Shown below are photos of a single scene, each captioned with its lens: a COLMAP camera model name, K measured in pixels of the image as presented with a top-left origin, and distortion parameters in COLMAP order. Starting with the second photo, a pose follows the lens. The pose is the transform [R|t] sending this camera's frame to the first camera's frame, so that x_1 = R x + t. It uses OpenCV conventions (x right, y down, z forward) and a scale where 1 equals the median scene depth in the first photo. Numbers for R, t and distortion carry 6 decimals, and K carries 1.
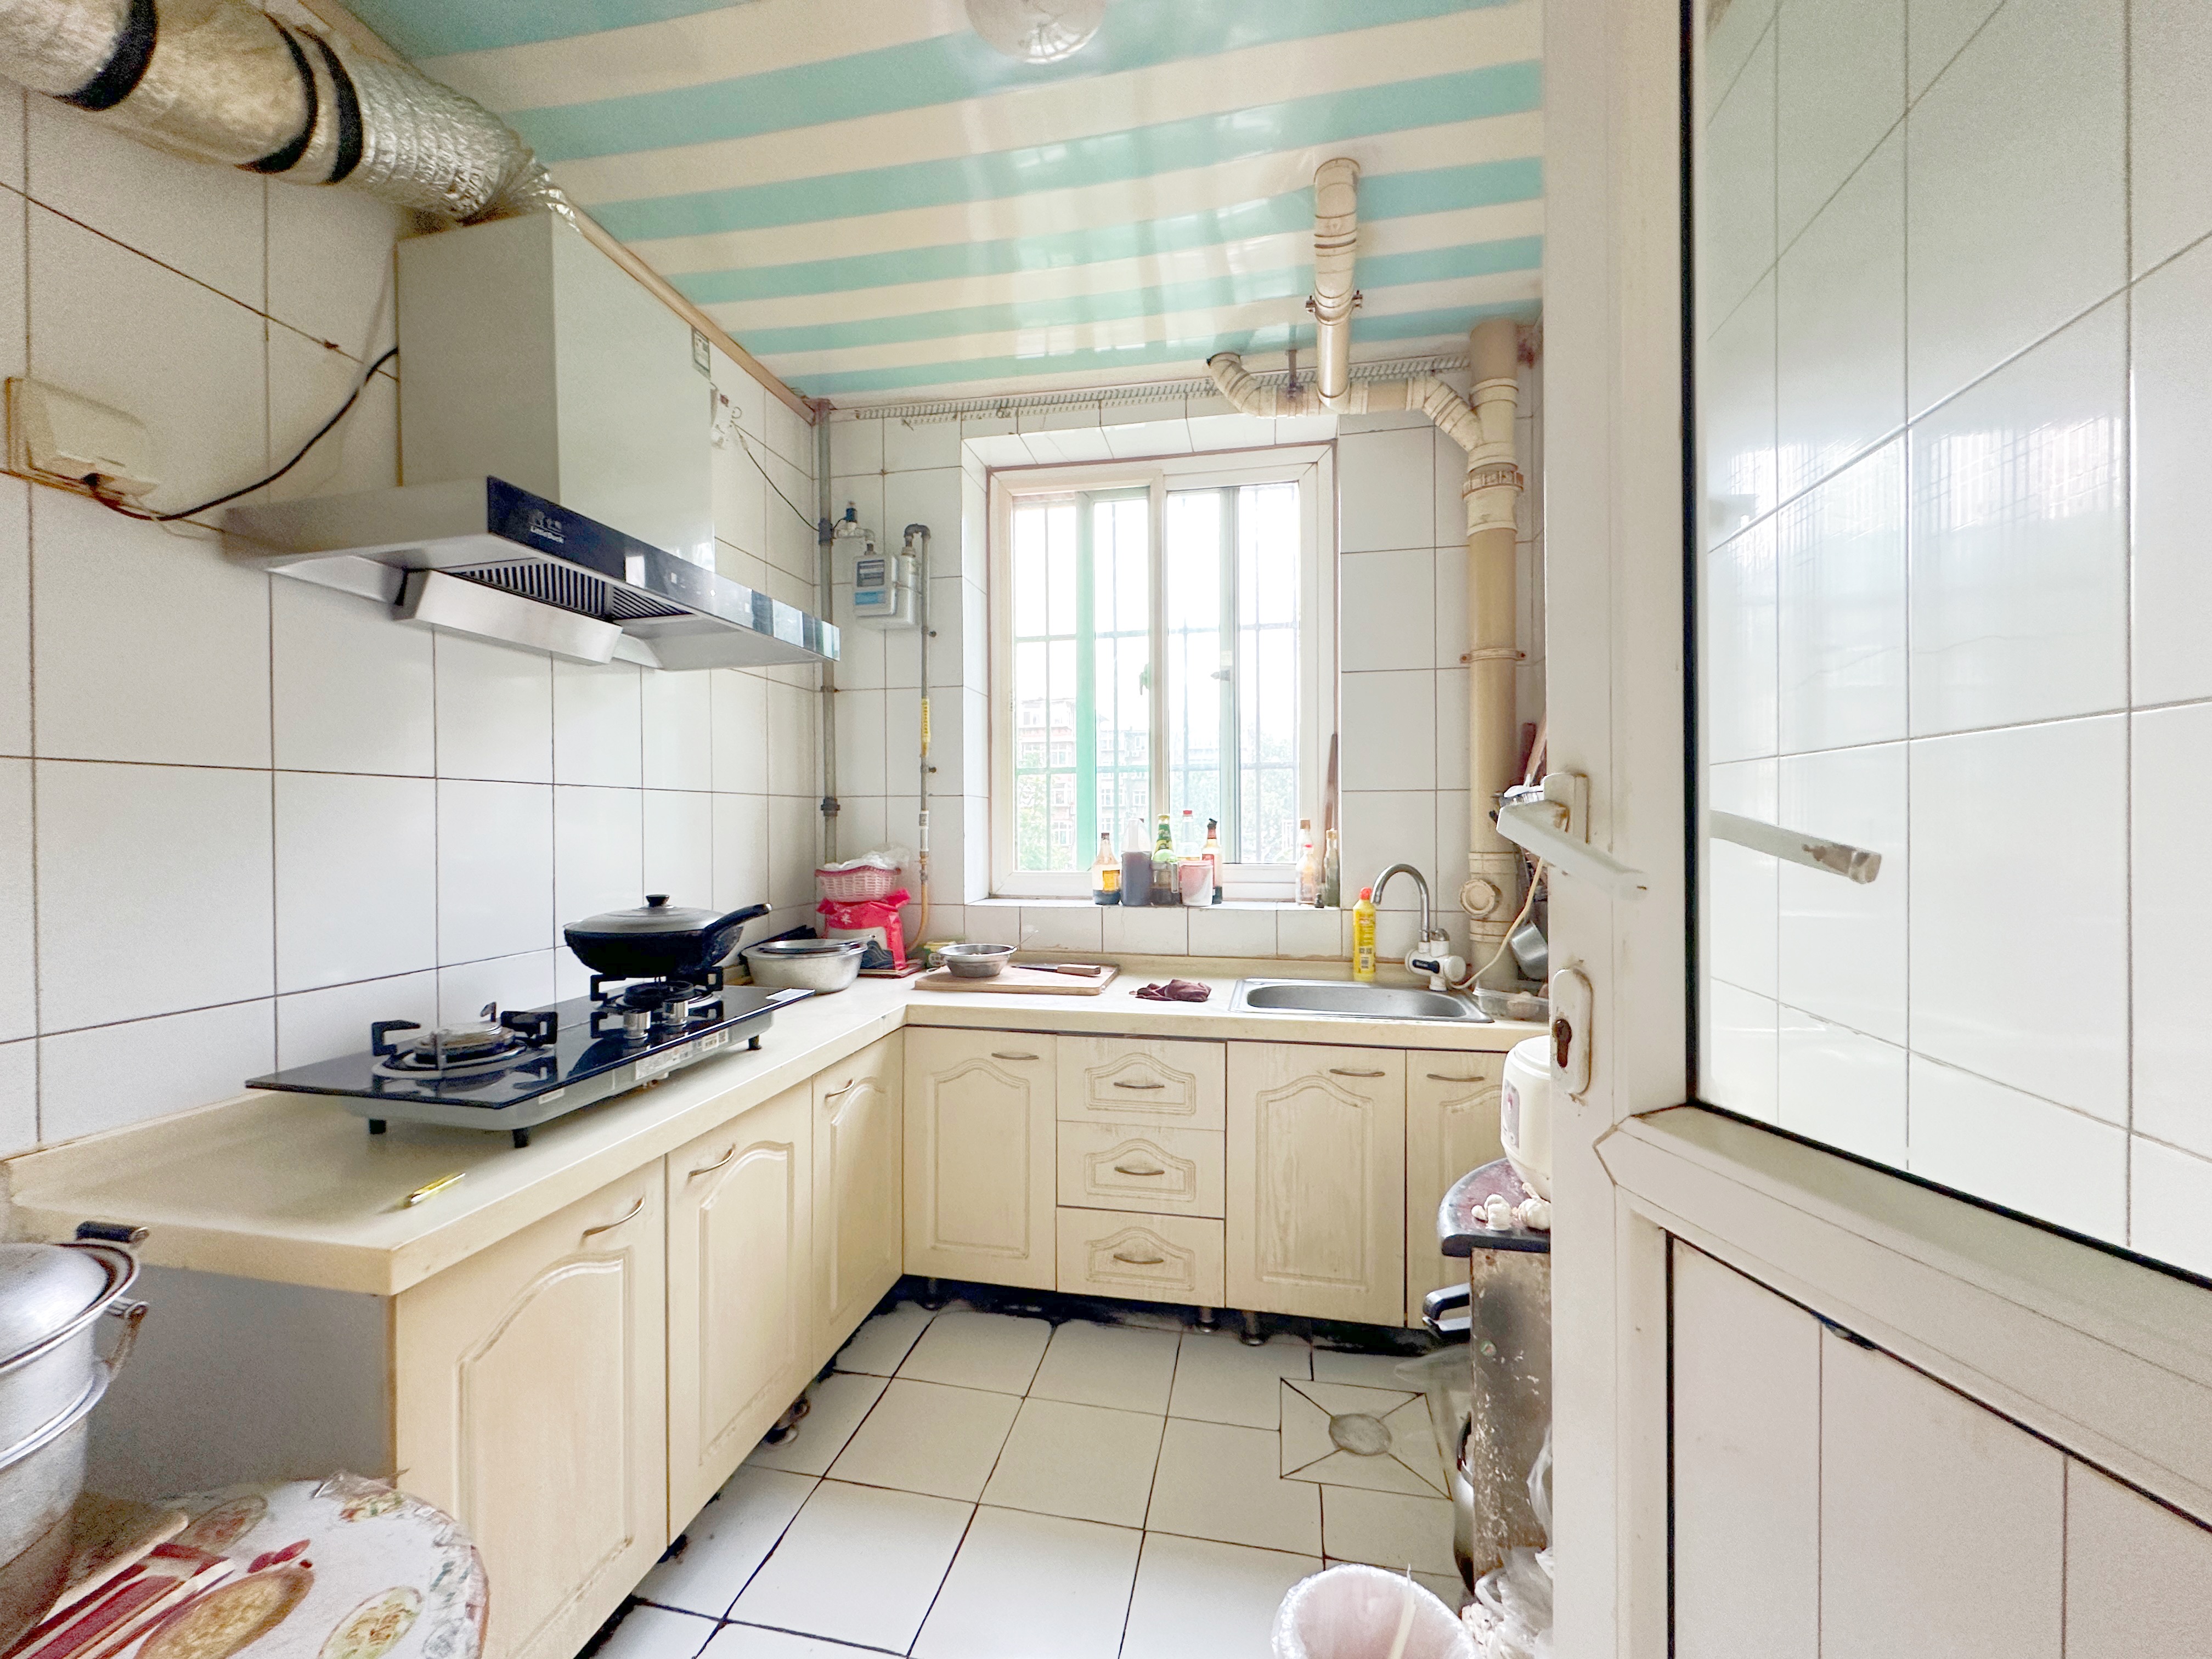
lens RADIAL K [[878.5, 0, 1106.0], [0, 878.5, 829.5], [0, 0, 1]] dist [0.000446, 0.000002]
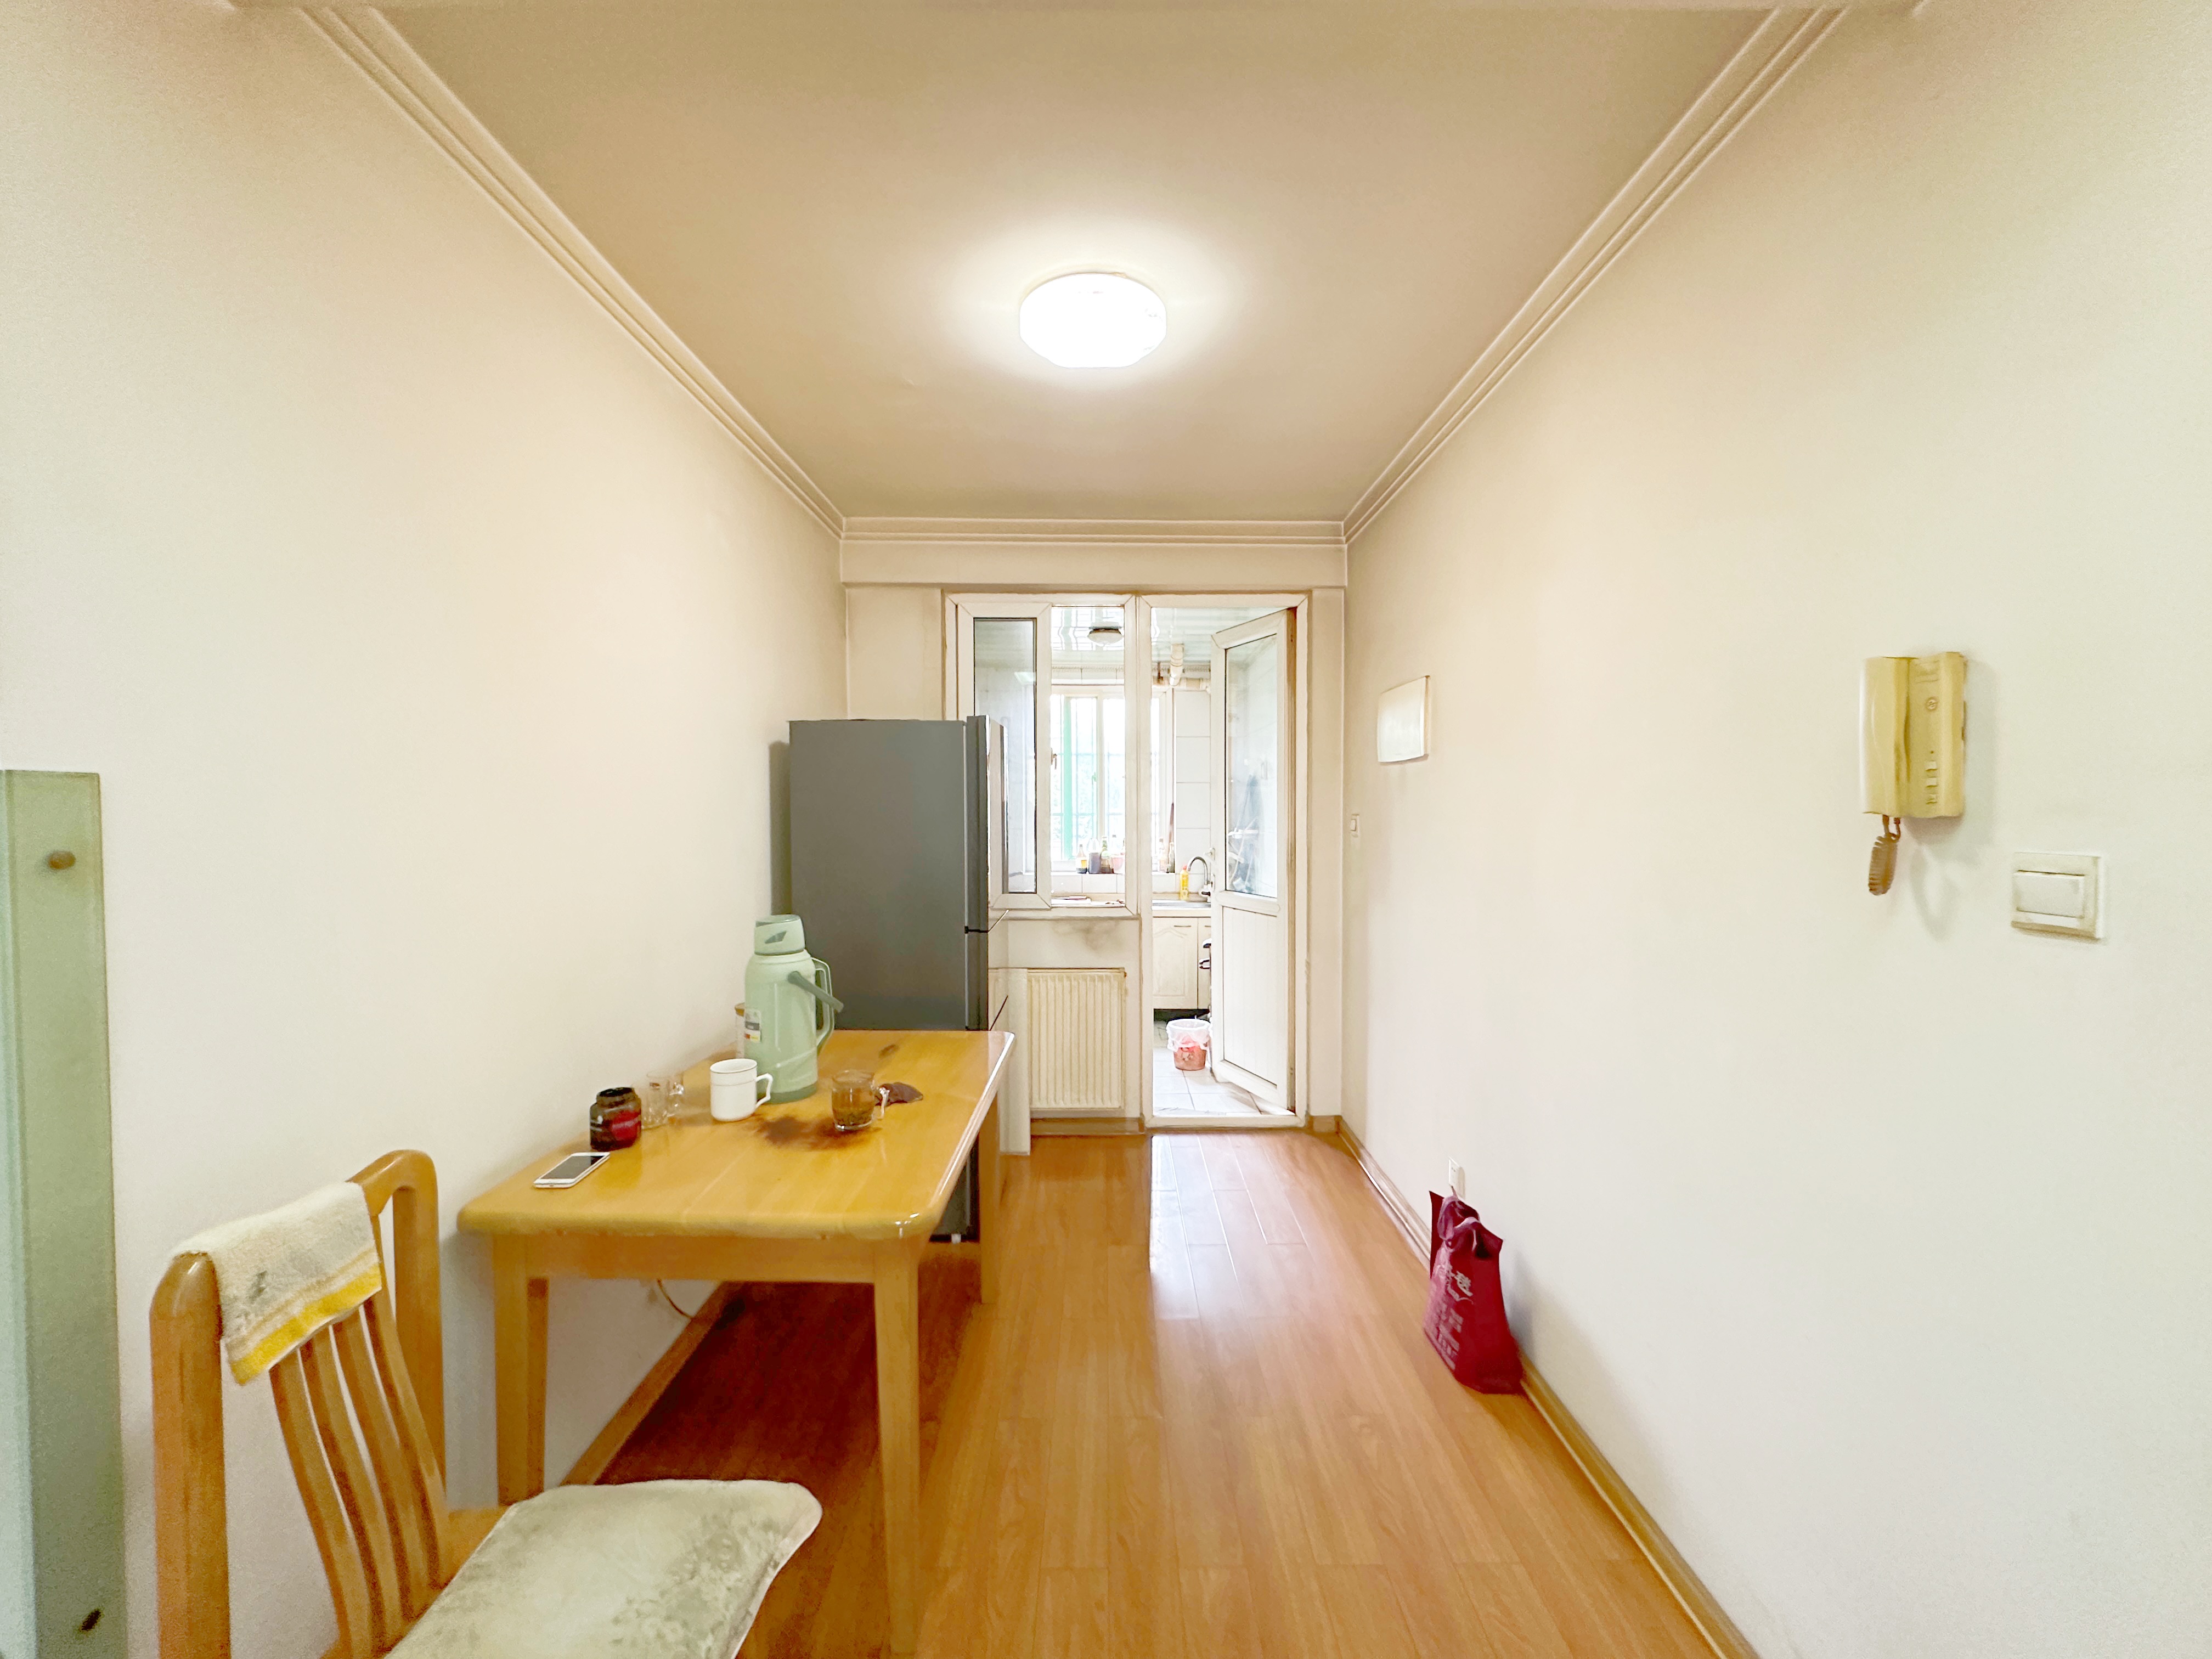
lens RADIAL K [[878.5, 0, 1106.0], [0, 878.5, 829.5], [0, 0, 1]] dist [0.000446, 0.000002]
pose [[0.977706, -0.017844, 0.209217, -0.453118], [0.001459, 0.996936, 0.078209, -0.233166], [-0.209971, -0.076160, 0.974737, -1.412228]]
